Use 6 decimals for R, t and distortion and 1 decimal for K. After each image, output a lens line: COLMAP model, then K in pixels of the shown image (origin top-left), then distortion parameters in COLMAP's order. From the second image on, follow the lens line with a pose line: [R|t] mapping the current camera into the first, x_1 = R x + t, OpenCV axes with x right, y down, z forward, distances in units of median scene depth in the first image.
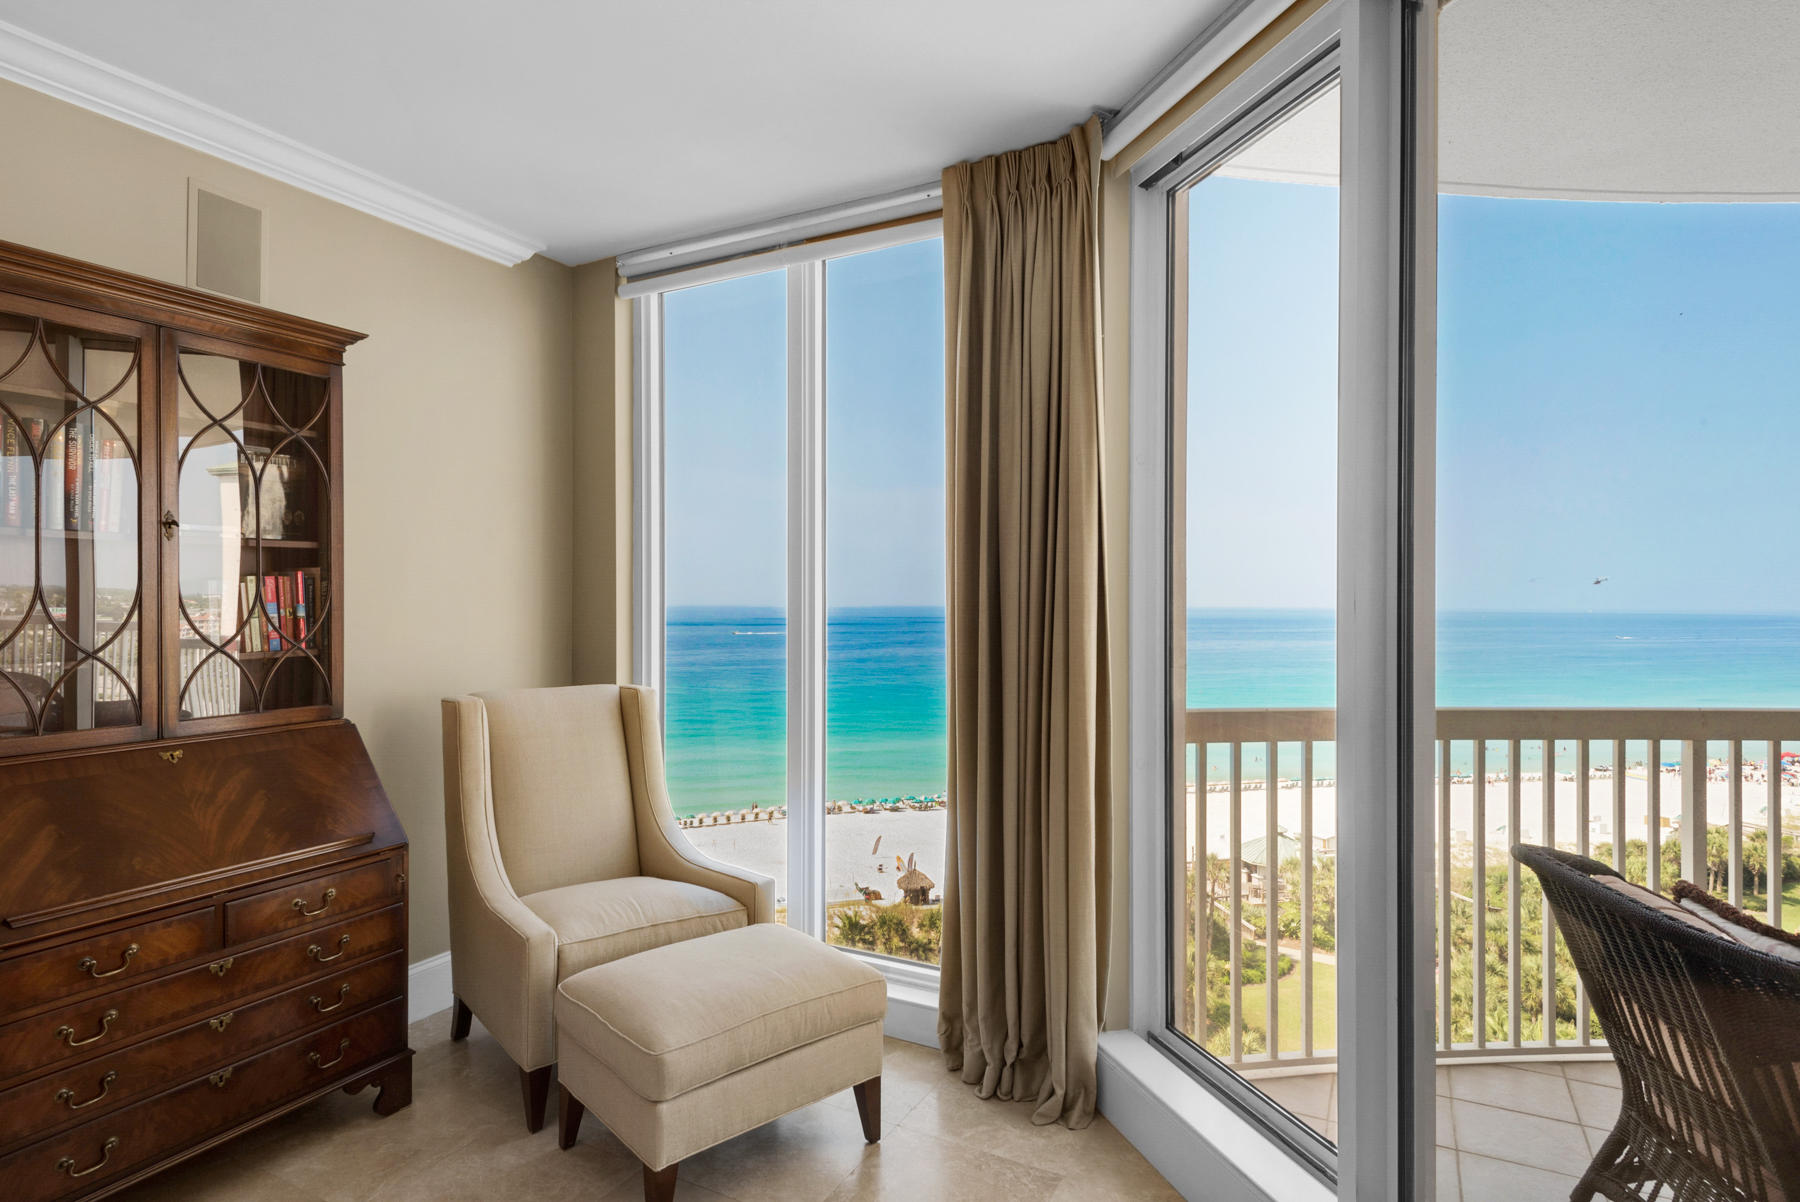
lens RADIAL K [[992.5, 0, 880.9], [0, 992.5, 616.1], [0, 0, 1]] dist [0.025929, -0.001364]
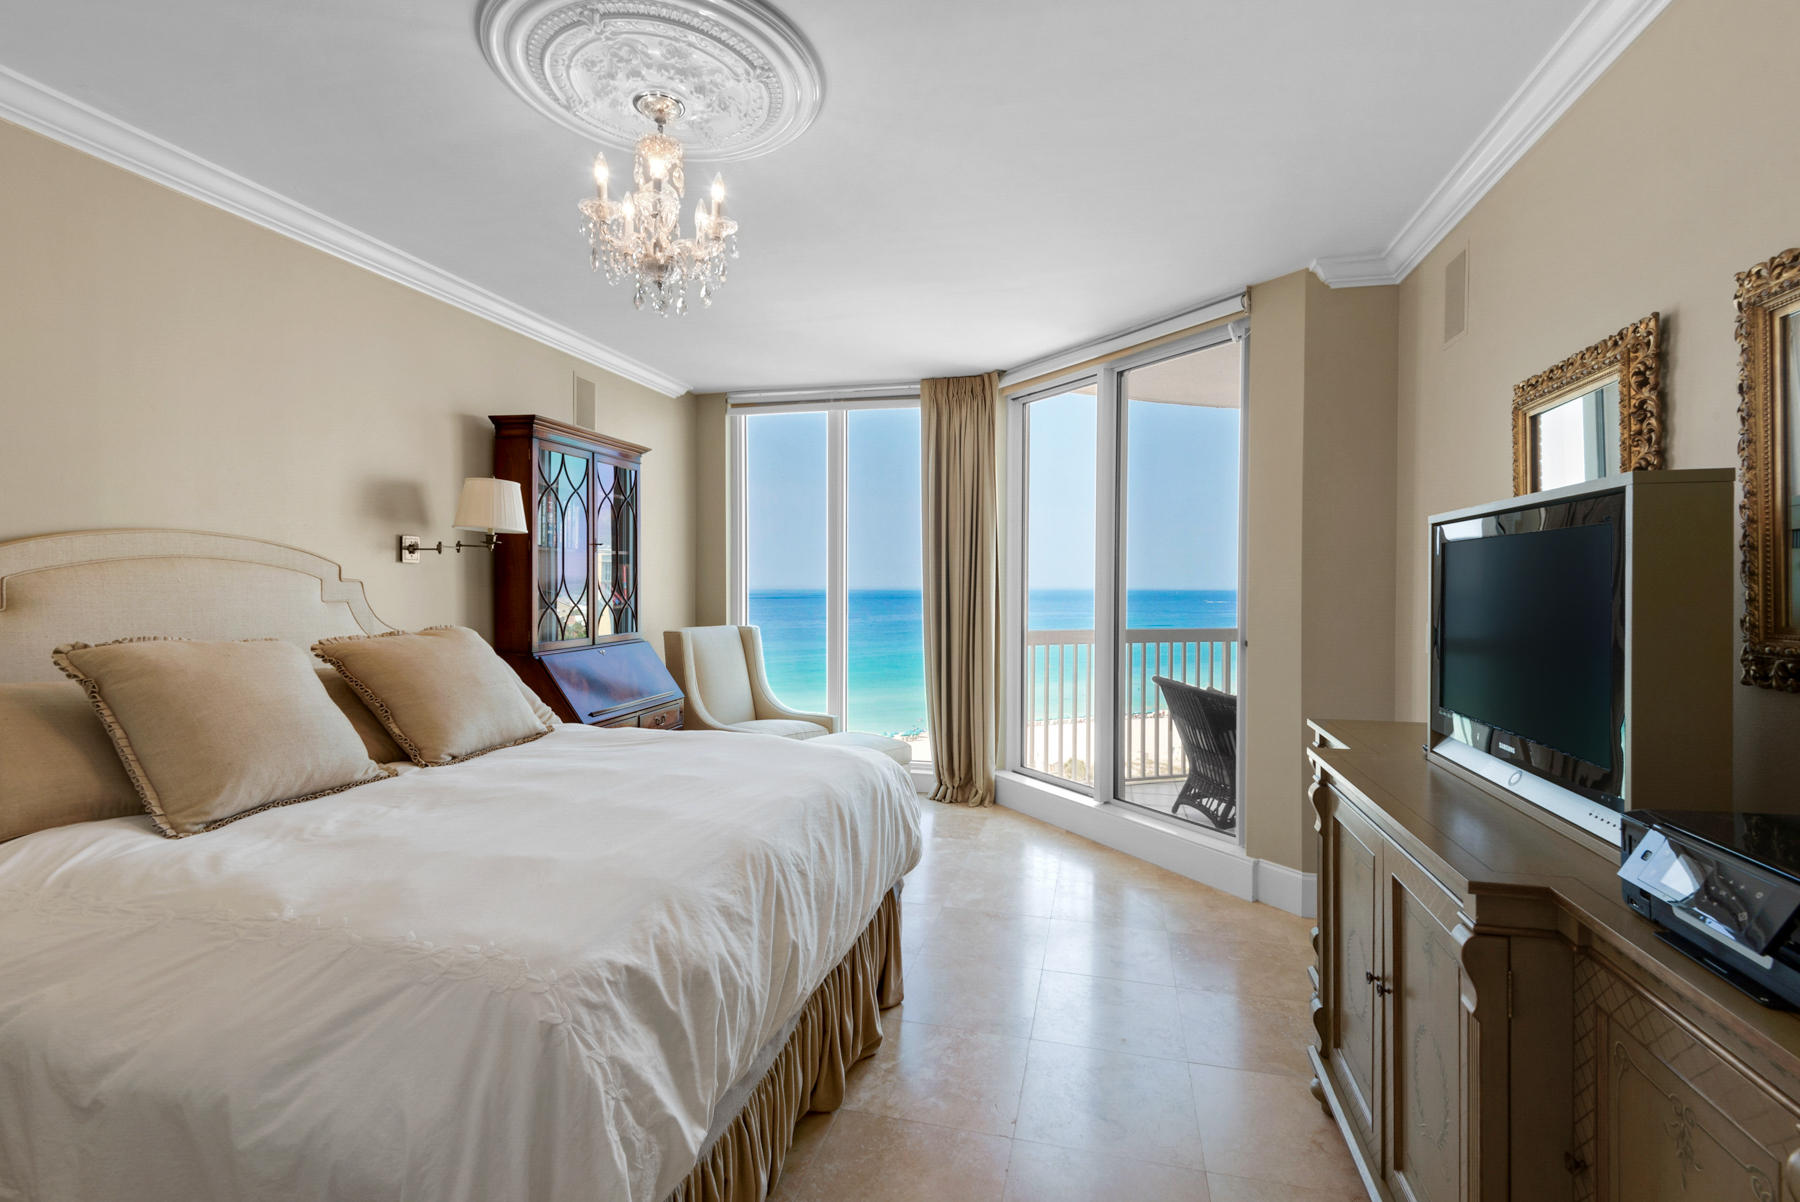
lens RADIAL K [[824.8, 0, 892.1], [0, 824.8, 597.9], [0, 0, 1]] dist [0.022931, -0.009743]
pose [[0.973681, 0.003339, 0.227889, -0.418518], [-0.006136, 0.999914, 0.011566, -0.001149], [-0.227831, -0.012660, 0.973618, -0.745693]]
